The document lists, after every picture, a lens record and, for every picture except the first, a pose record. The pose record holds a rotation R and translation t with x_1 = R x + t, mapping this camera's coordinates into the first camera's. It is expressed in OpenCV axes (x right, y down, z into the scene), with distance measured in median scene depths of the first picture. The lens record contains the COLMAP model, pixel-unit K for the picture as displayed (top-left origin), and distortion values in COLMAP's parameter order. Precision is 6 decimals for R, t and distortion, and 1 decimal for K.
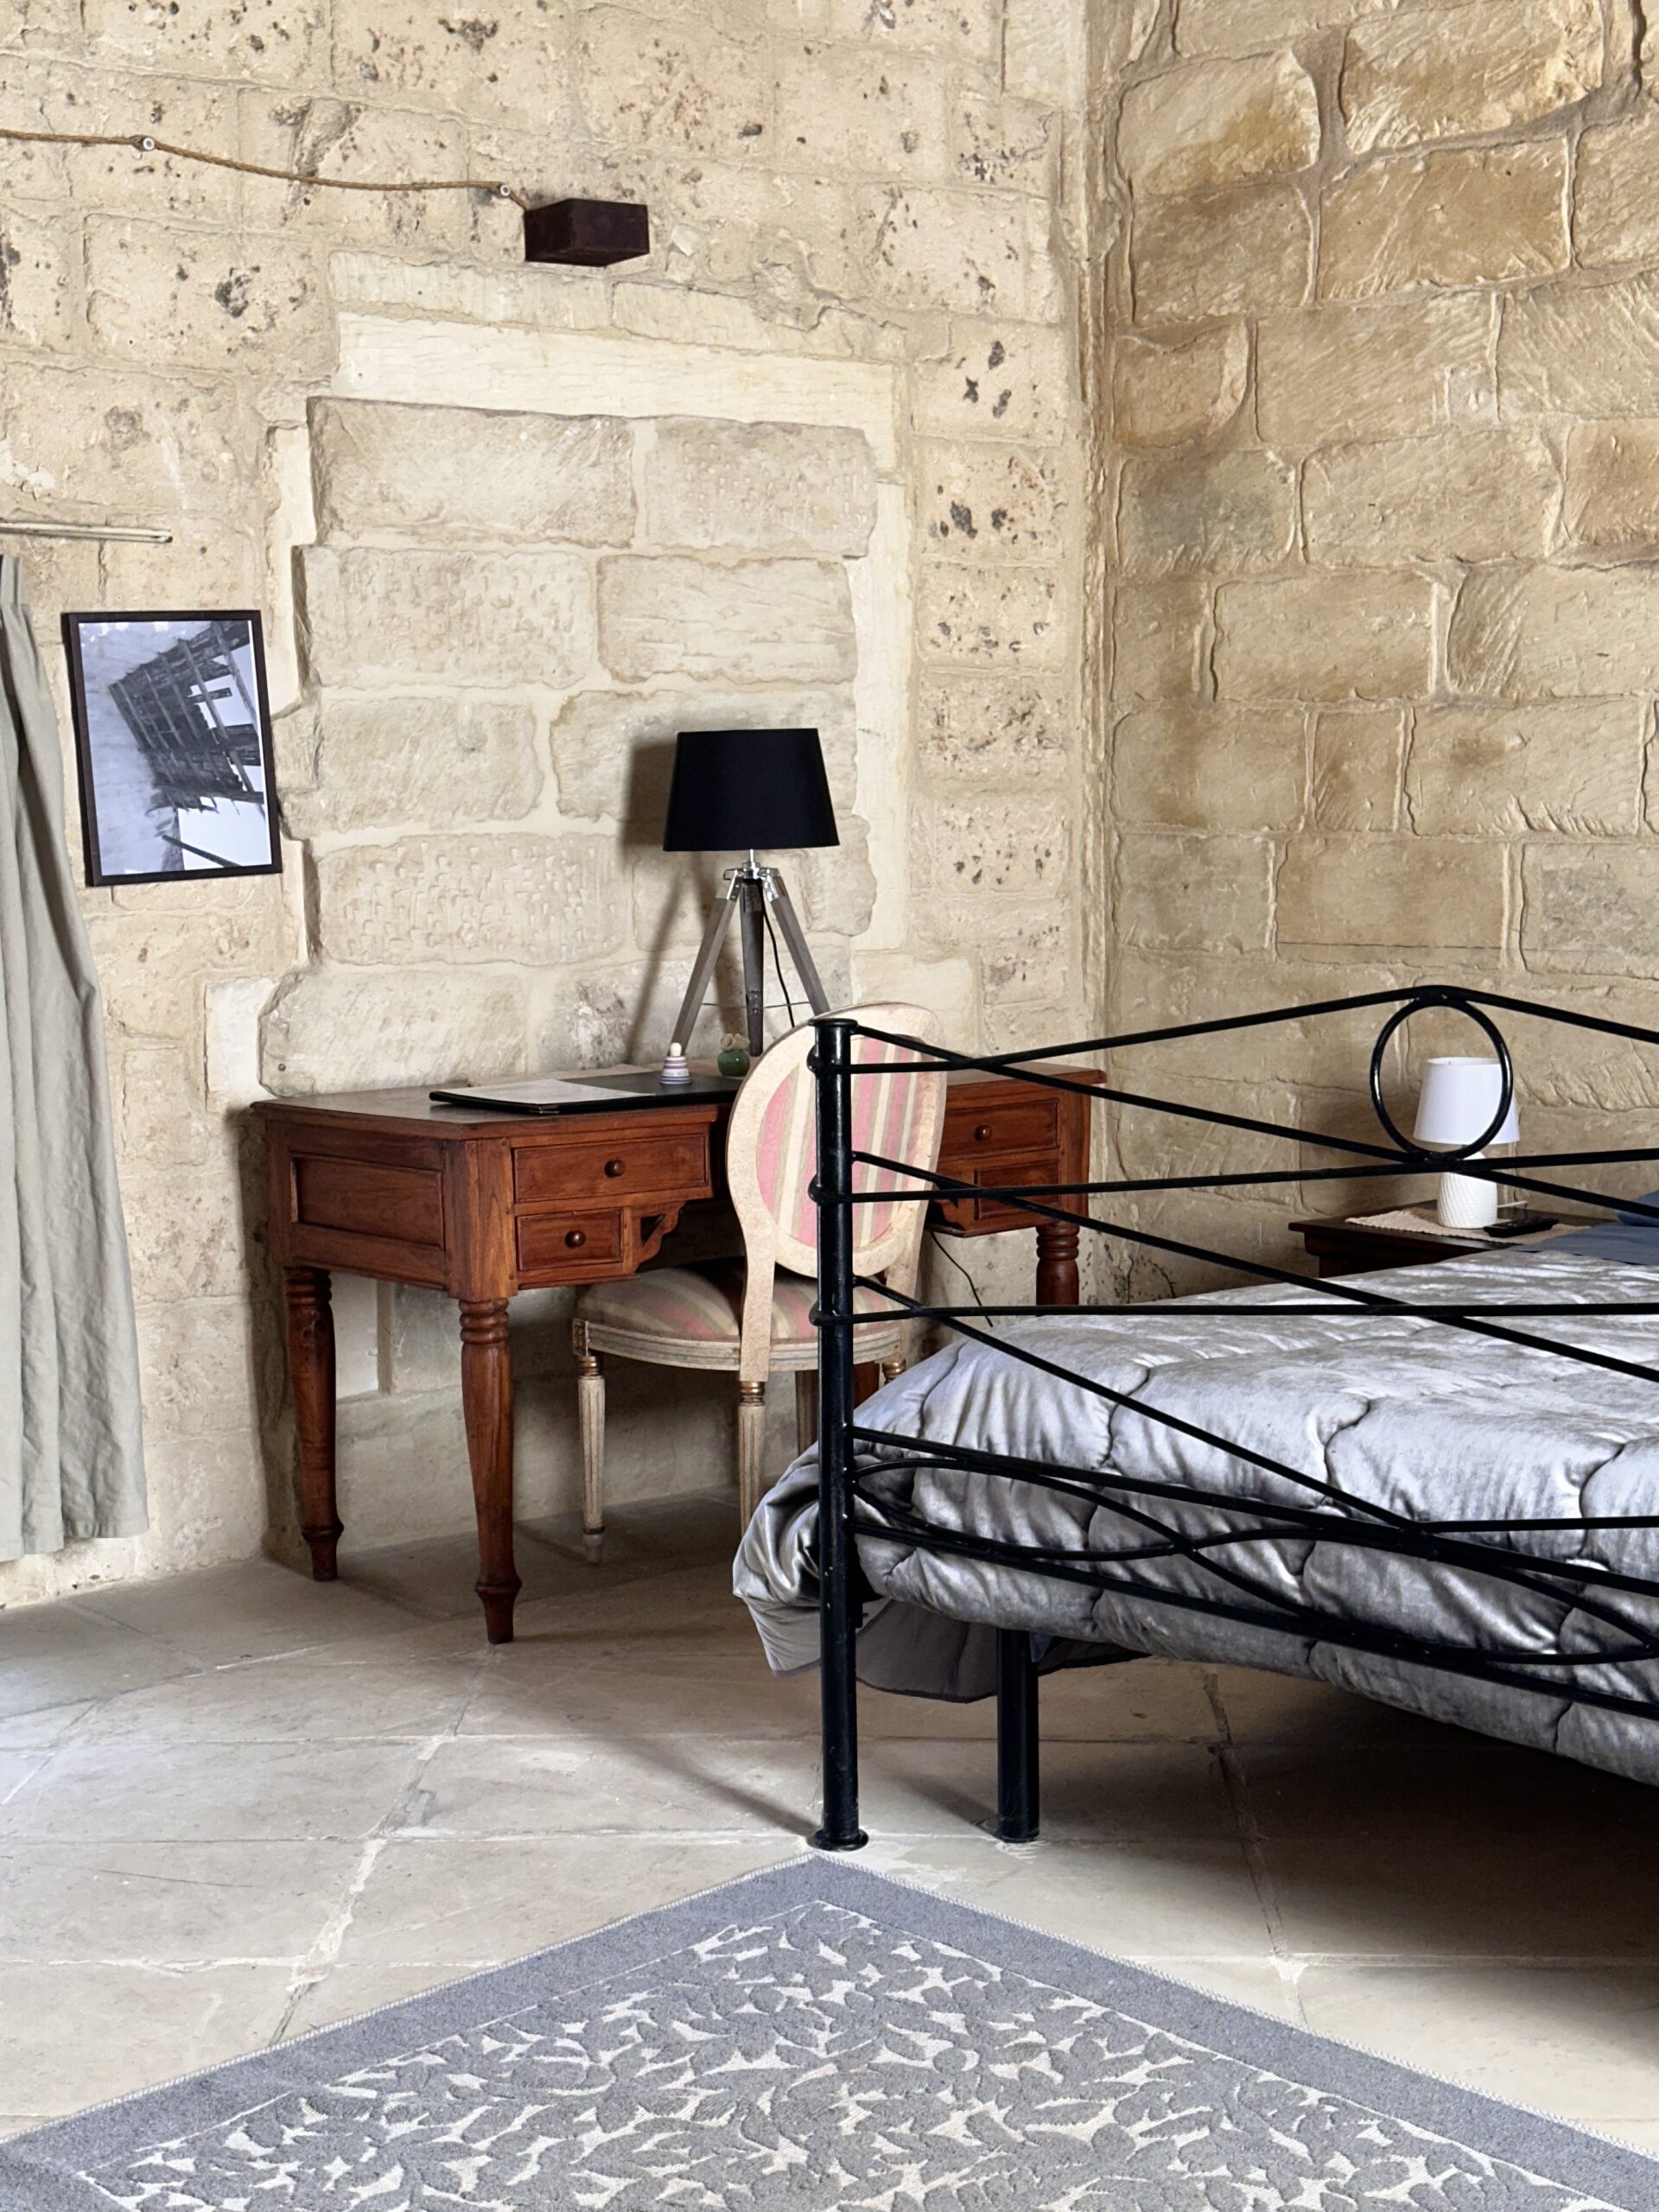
lens RADIAL K [[3088.3, 0, 813.8], [0, 3088.3, 1113.8], [0, 0, 1]] dist [0.122070, 0.000000]
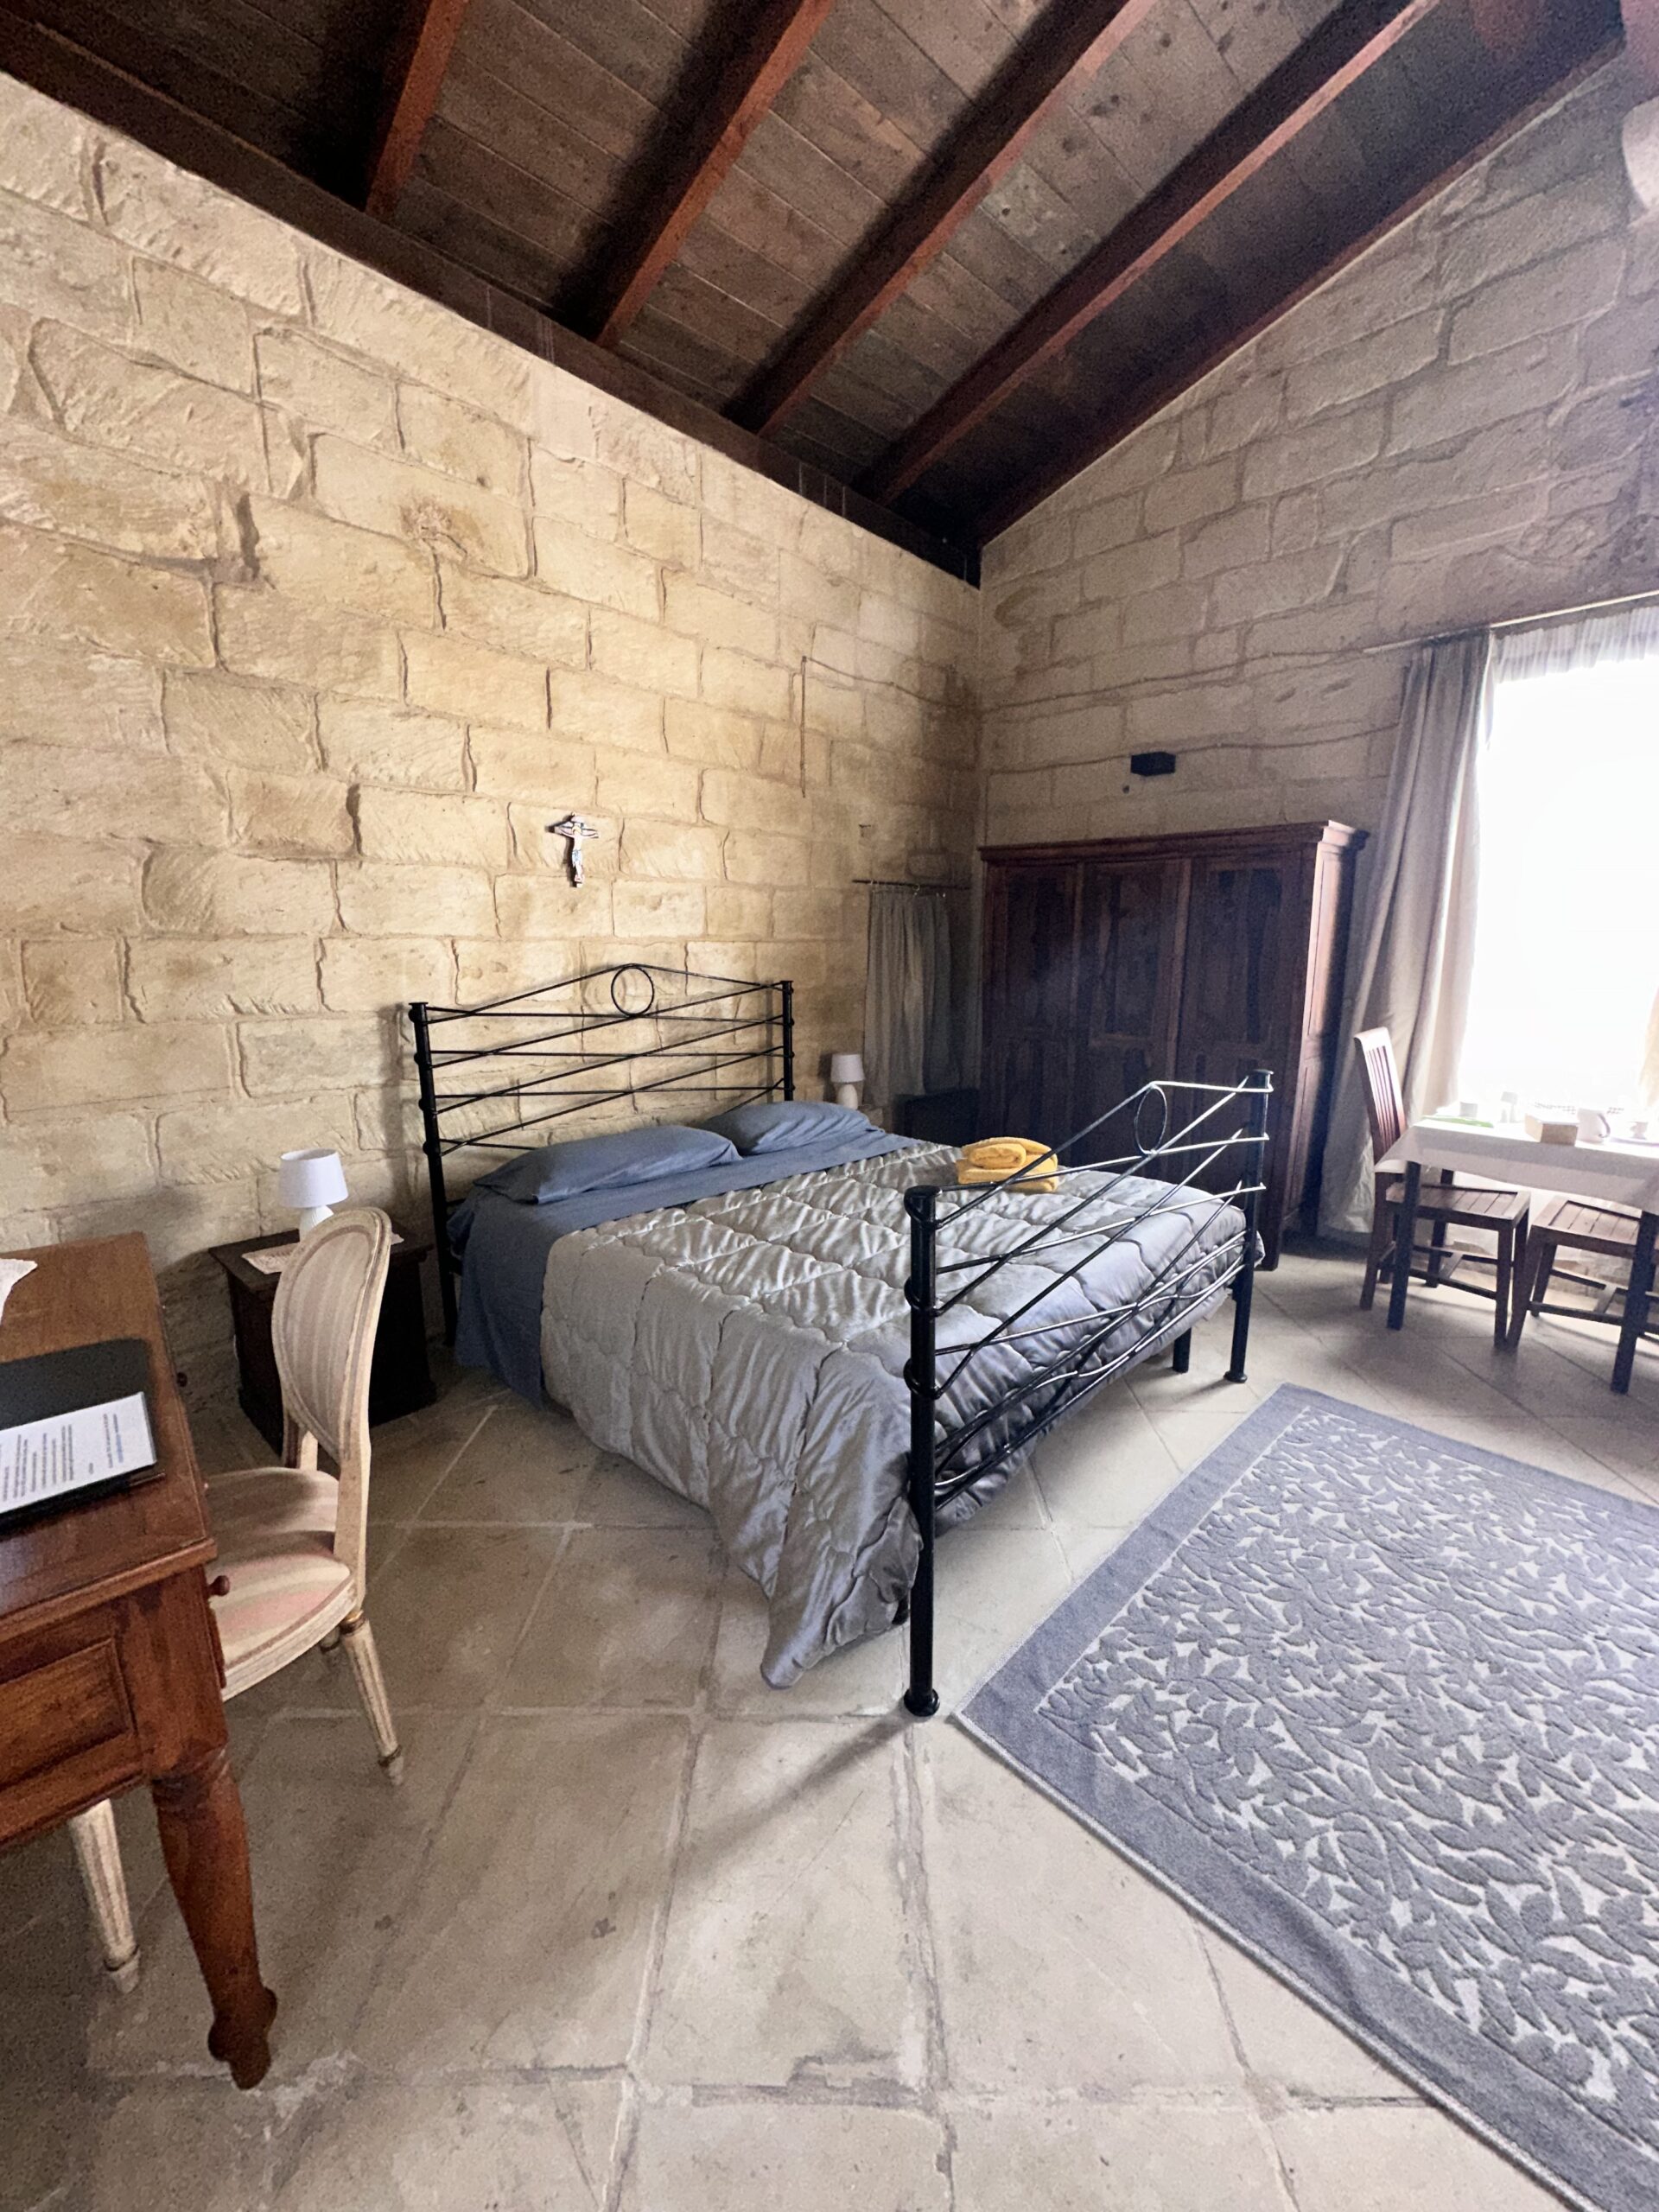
lens RADIAL K [[879.9, 0, 827.7], [0, 879.9, 1102.5], [0, 0, 1]] dist [-0.001049, -0.000170]
pose [[-0.035641, -0.182916, 0.982482, -0.255862], [0.106992, 0.976758, 0.185732, -0.100766], [-0.993621, 0.111738, -0.015242, 0.716005]]
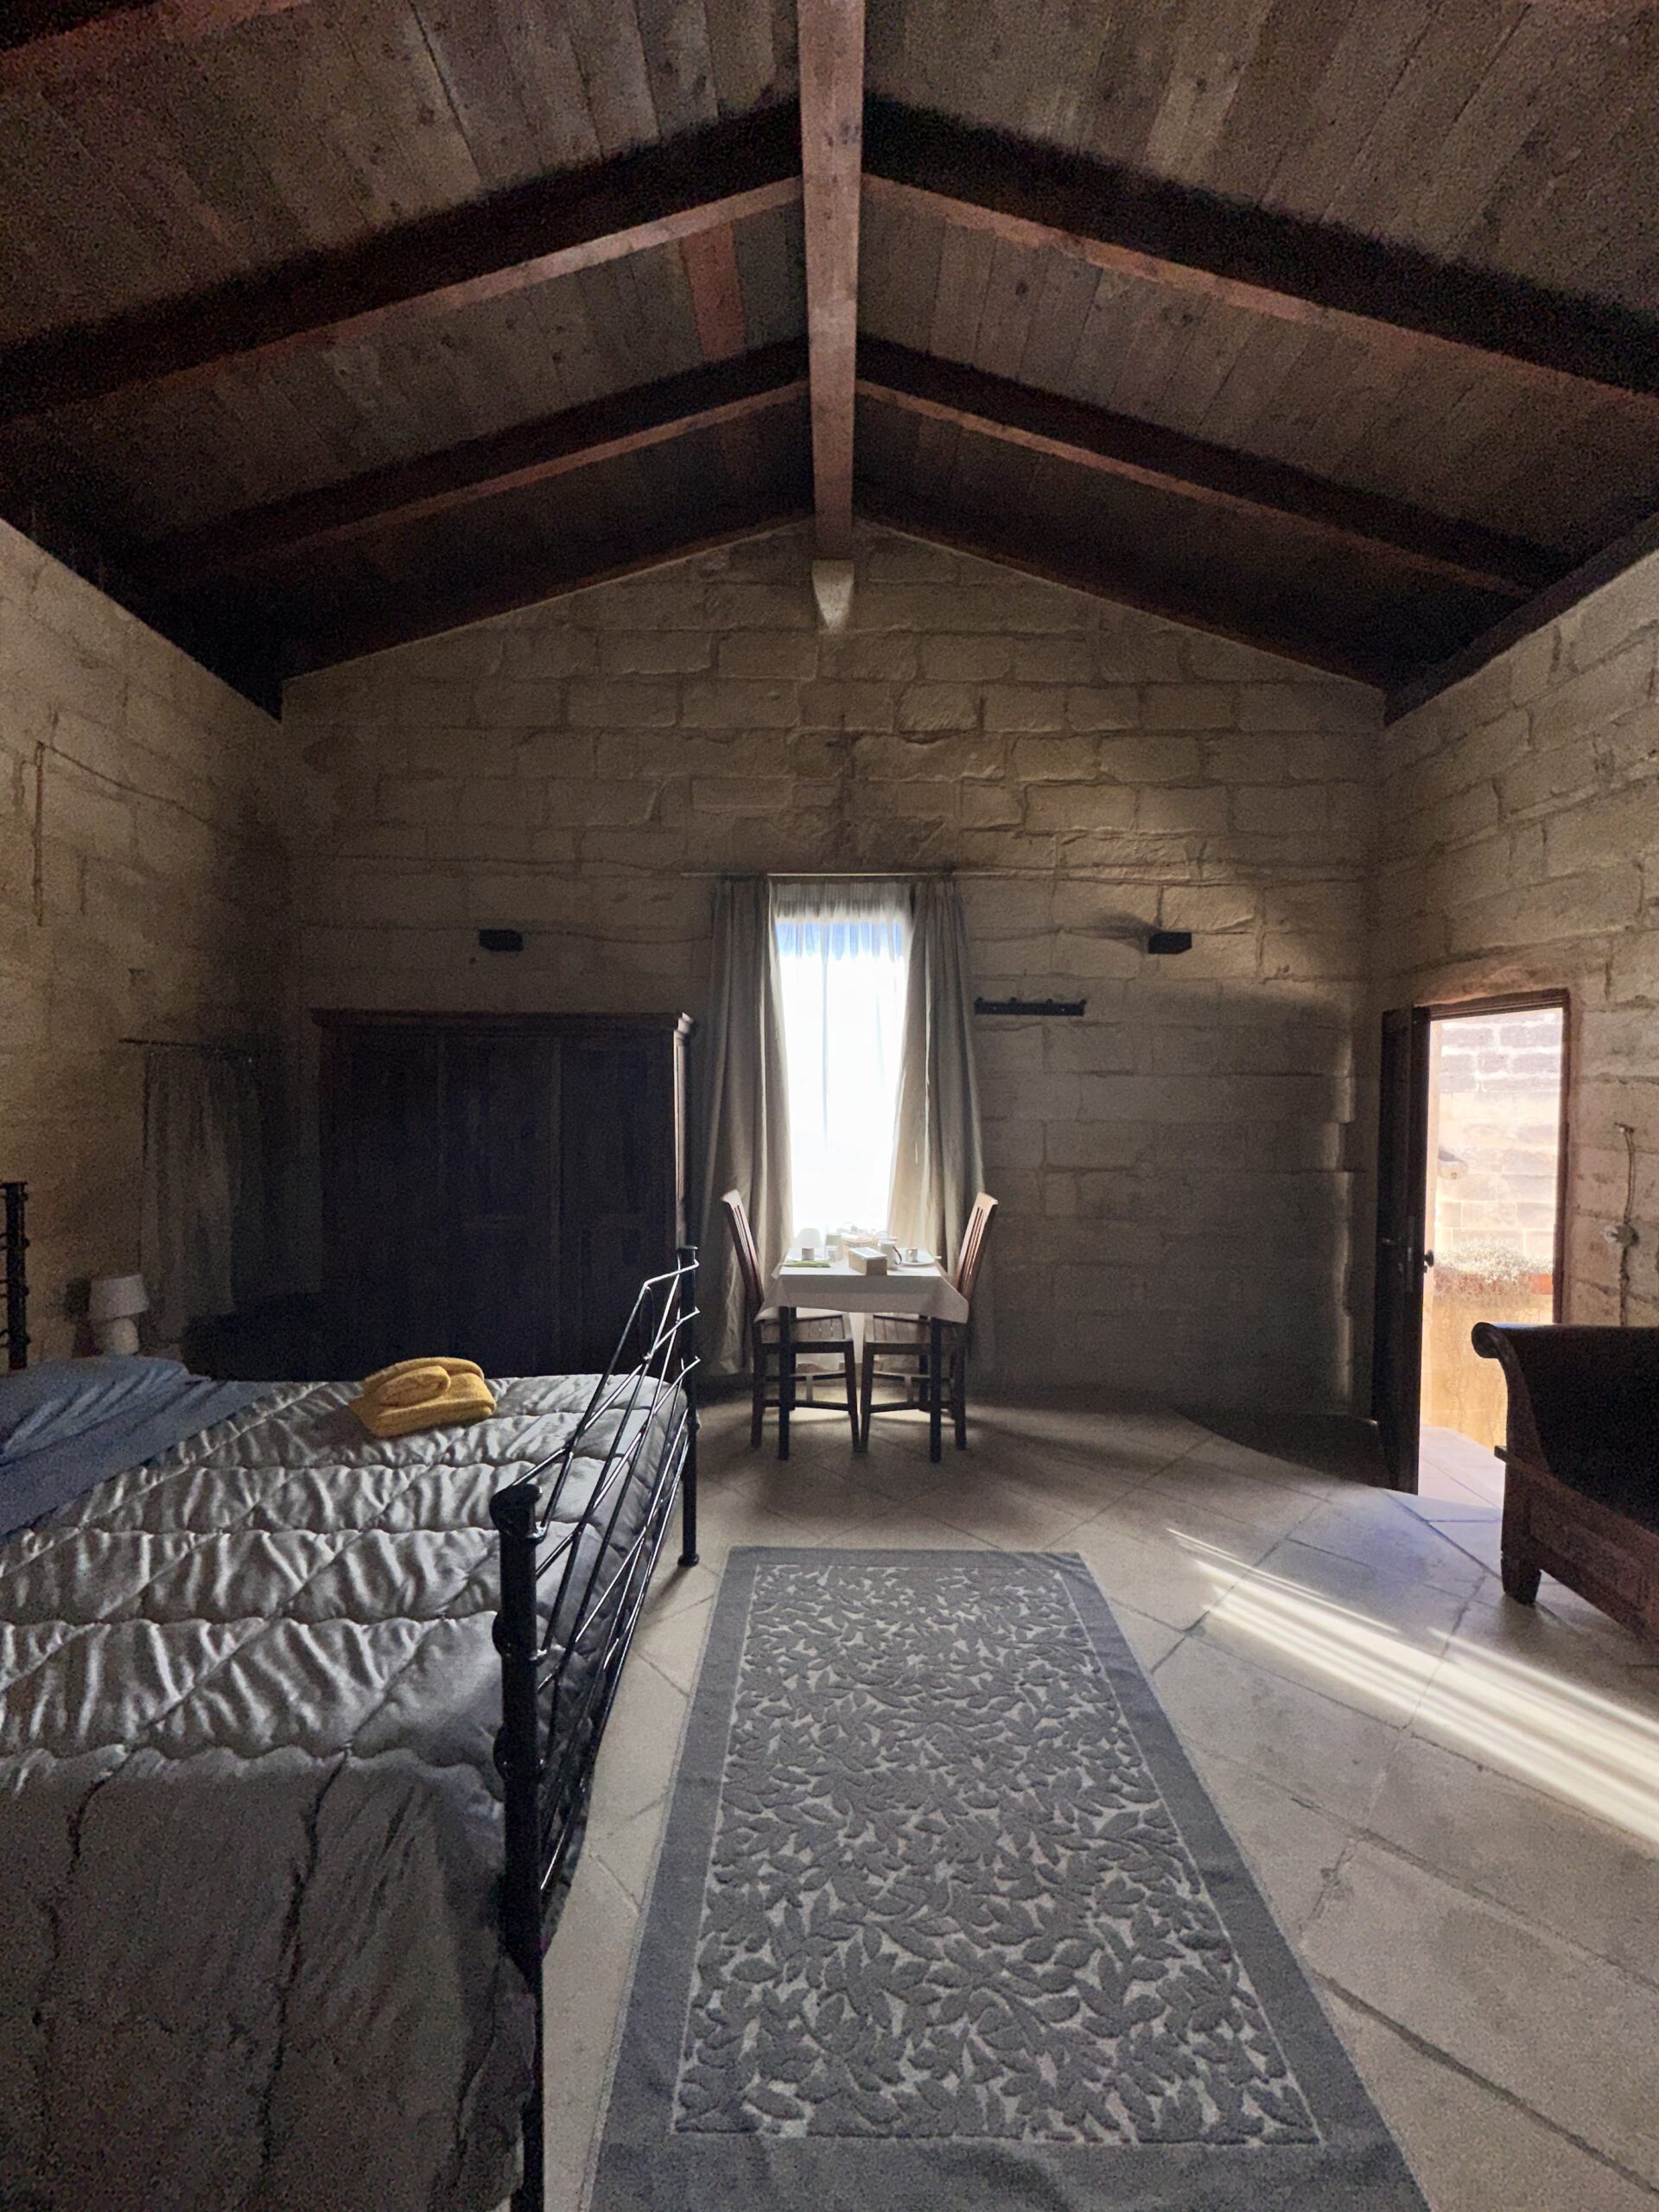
lens RADIAL K [[879.9, 0, 827.5], [0, 879.9, 1102.6], [0, 0, 1]] dist [-0.001049, -0.000170]
pose [[-0.734584, -0.008909, 0.678459, -0.187688], [0.070289, 0.993535, 0.089149, -0.125017], [-0.674867, 0.113176, -0.729209, 0.776210]]
